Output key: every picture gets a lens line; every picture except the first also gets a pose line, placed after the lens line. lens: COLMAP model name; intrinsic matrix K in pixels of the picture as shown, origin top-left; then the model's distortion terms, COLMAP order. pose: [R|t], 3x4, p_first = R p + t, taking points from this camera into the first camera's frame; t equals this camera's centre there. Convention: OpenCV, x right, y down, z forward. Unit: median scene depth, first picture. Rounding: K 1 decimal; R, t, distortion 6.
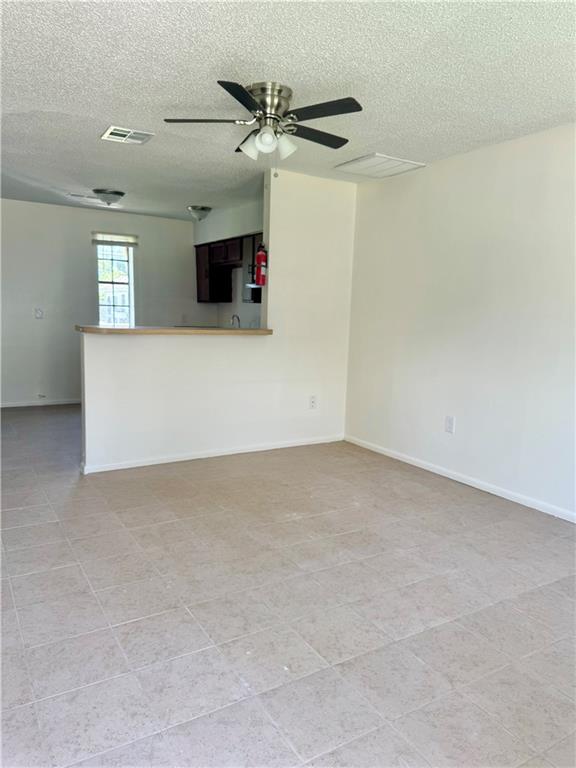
lens RADIAL K [[549.6, 0, 263.7], [0, 549.6, 383.2], [0, 0, 1]] dist [0.055146, -0.027690]
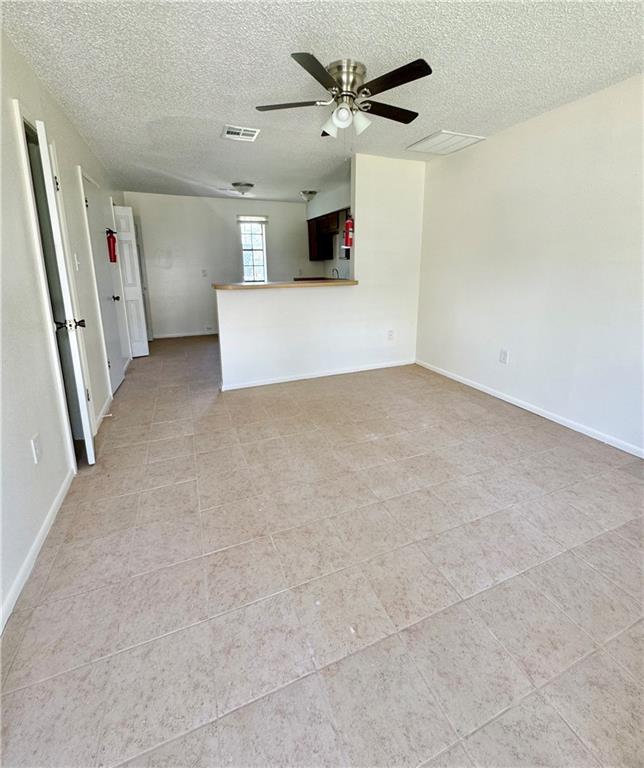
lens RADIAL K [[347.2, 0, 314.7], [0, 347.2, 340.6], [0, 0, 1]] dist [0.006602, 0.002041]
pose [[0.990372, -0.009206, -0.138125, 0.041223], [0.020967, 0.996250, 0.083939, -0.044744], [0.136834, -0.086027, 0.986851, 0.257000]]
